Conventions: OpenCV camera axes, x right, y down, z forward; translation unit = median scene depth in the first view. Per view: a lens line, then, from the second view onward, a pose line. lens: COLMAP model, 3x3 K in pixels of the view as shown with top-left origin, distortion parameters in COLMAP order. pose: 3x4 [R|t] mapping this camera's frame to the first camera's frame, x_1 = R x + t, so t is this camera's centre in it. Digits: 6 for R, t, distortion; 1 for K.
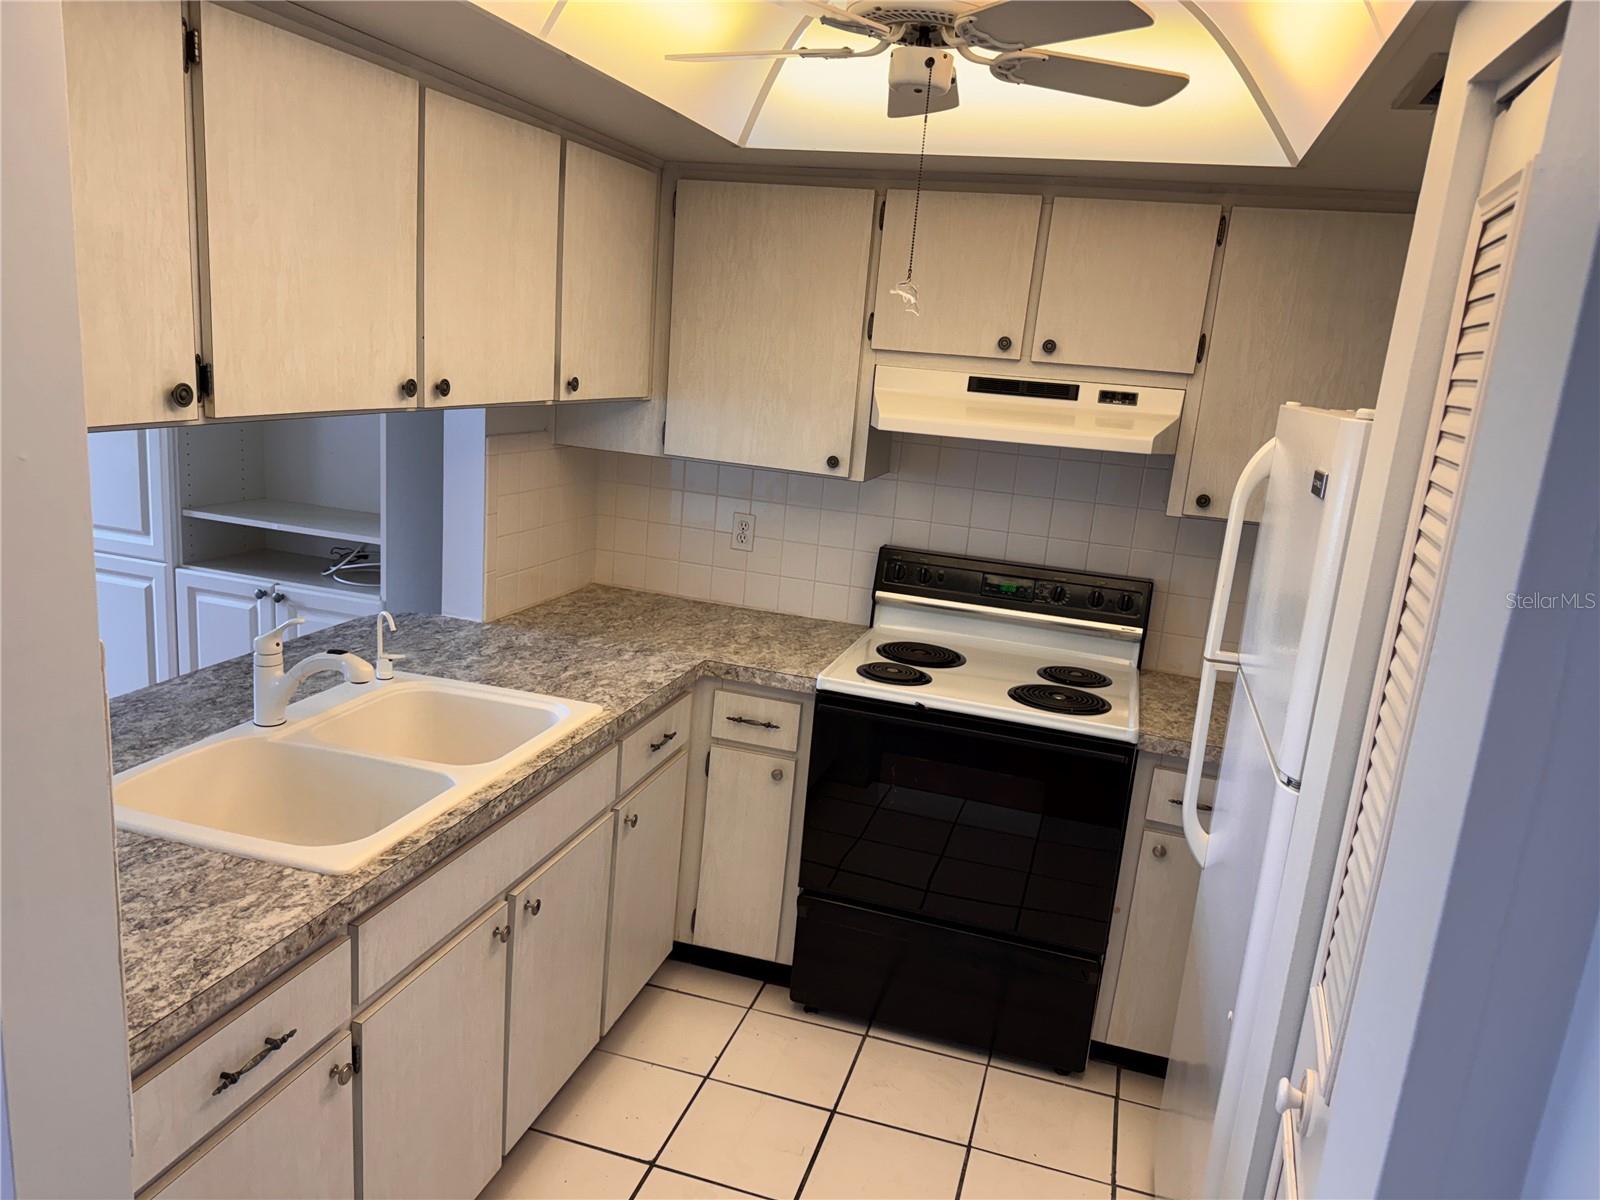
lens RADIAL K [[1119.5, 0, 796.3], [0, 1119.5, 606.8], [0, 0, 1]] dist [0.066068, -0.108316]
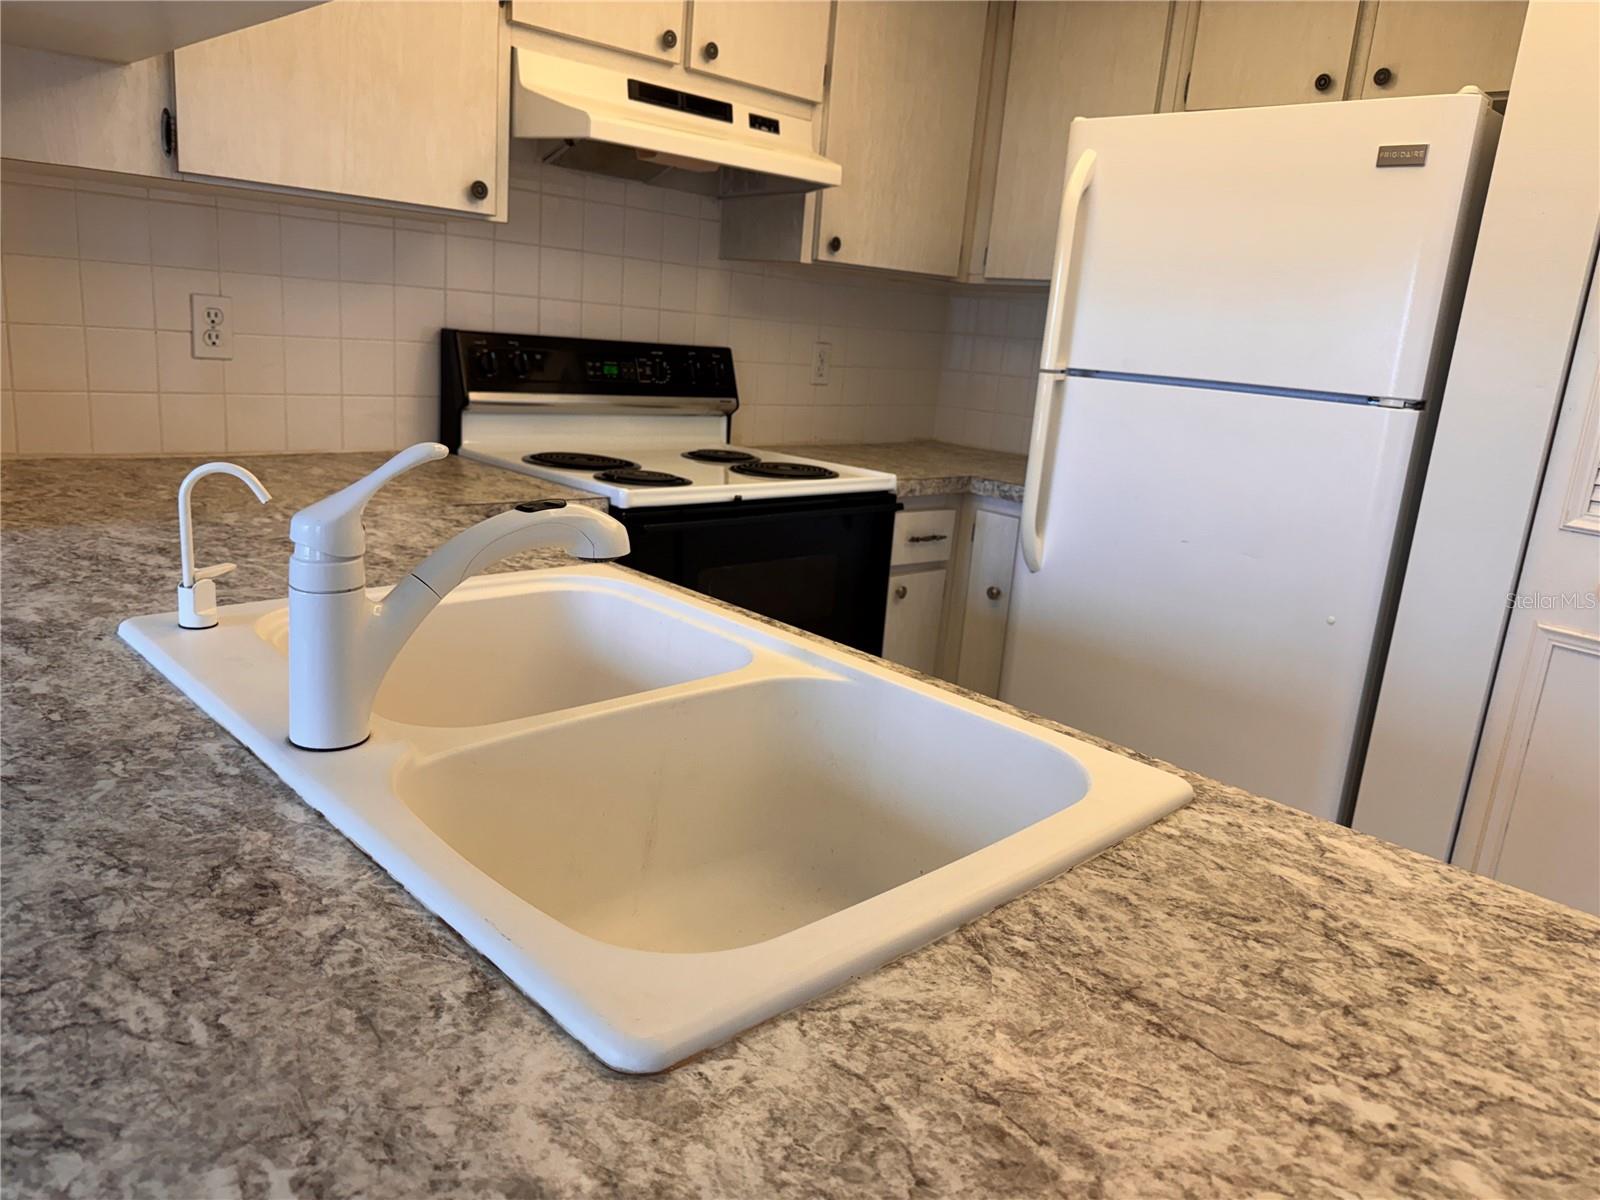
lens RADIAL K [[1119.5, 0, 796.3], [0, 1119.5, 606.8], [0, 0, 1]] dist [0.066068, -0.108316]
pose [[0.486206, -0.255947, 0.835521, -0.543342], [0.163741, 0.965893, 0.200600, 0.009487], [-0.858366, 0.039276, 0.511532, 0.525178]]
